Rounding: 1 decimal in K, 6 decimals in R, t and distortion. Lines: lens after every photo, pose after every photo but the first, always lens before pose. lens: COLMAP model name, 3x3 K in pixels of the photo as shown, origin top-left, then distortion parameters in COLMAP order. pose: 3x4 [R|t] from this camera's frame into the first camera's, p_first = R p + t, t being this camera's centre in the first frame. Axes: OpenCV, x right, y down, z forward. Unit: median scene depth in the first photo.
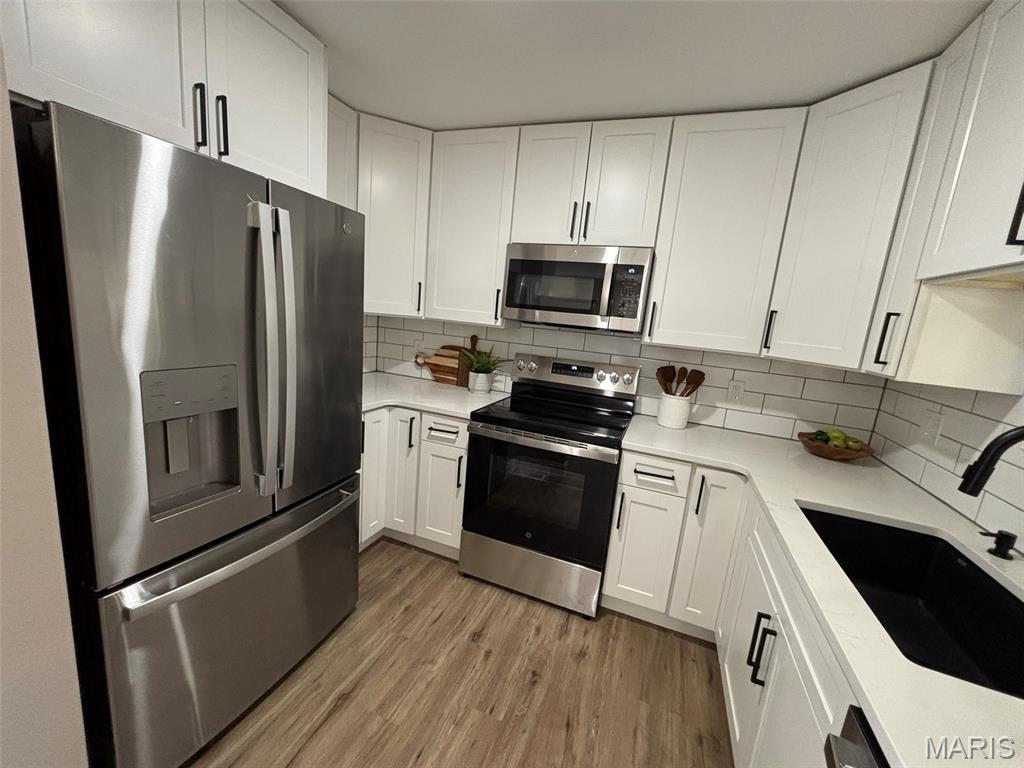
lens RADIAL K [[410.2, 0, 511.3], [0, 410.2, 385.7], [0, 0, 1]] dist [0.002835, -0.001996]
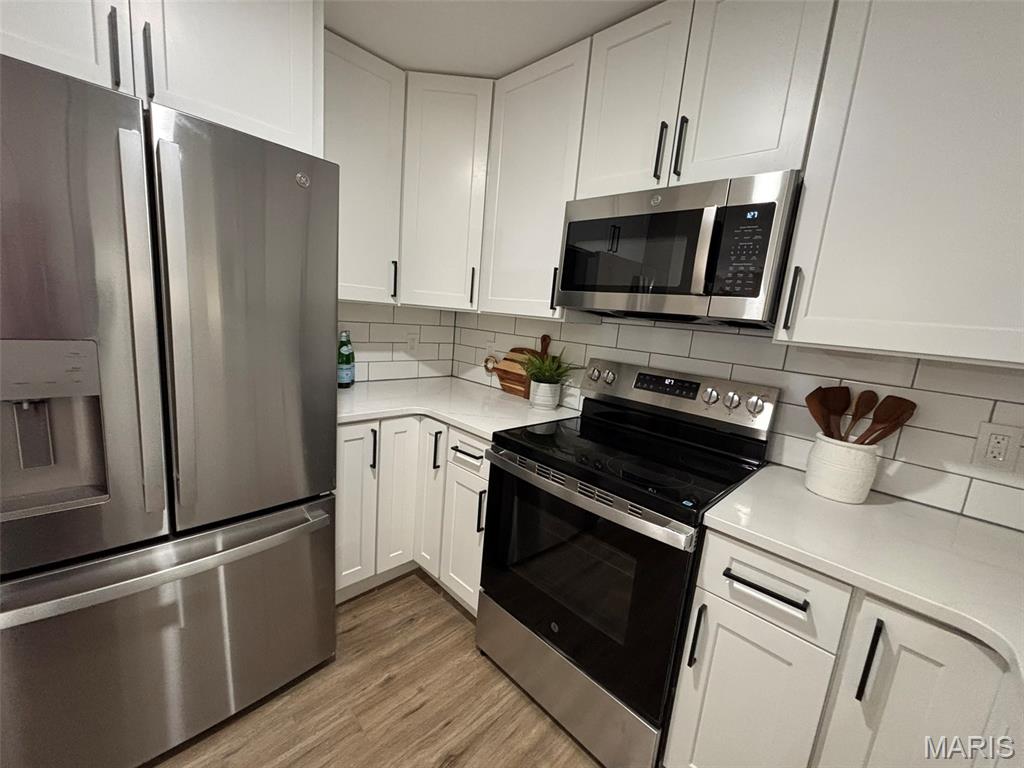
lens RADIAL K [[410.2, 0, 510.8], [0, 410.2, 385.8], [0, 0, 1]] dist [0.002835, -0.001996]
pose [[0.918627, 0.058147, -0.390823, 0.209613], [-0.073208, 0.997034, -0.023736, -0.003231], [0.388284, 0.050416, 0.920160, 0.334673]]
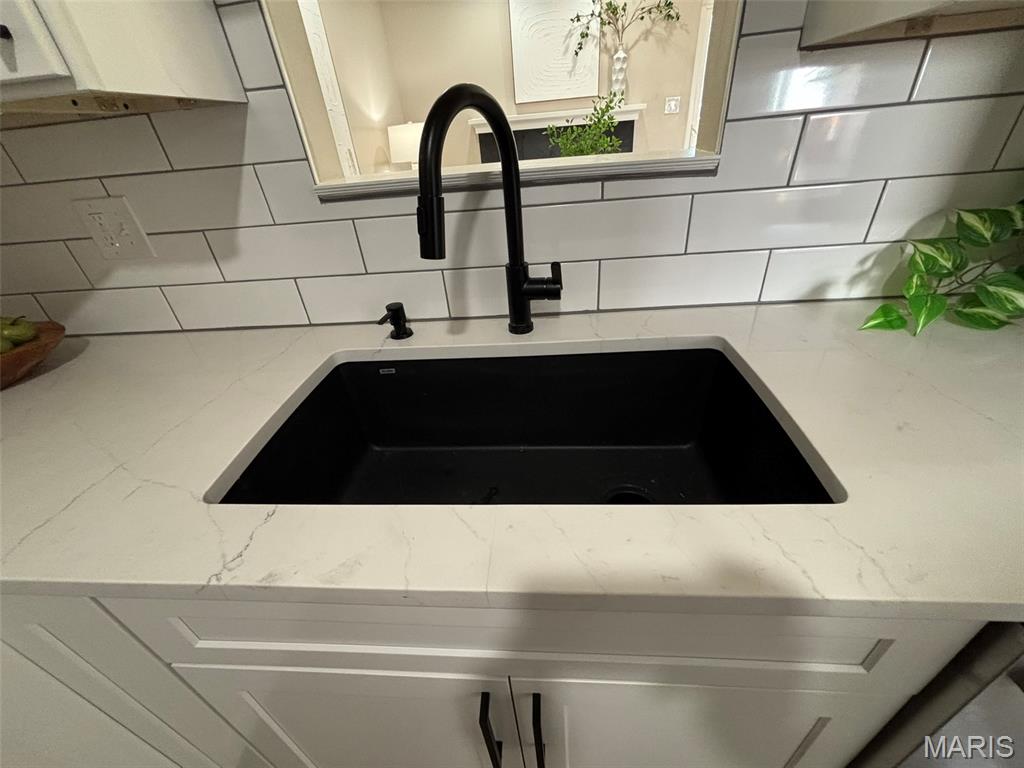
lens RADIAL K [[410.2, 0, 509.5], [0, 410.2, 386.8], [0, 0, 1]] dist [0.002835, -0.001996]
pose [[-0.301740, -0.563118, 0.769318, 0.258001], [0.221103, 0.743598, 0.631012, 0.022713], [-0.927398, 0.360500, -0.099866, 0.497150]]
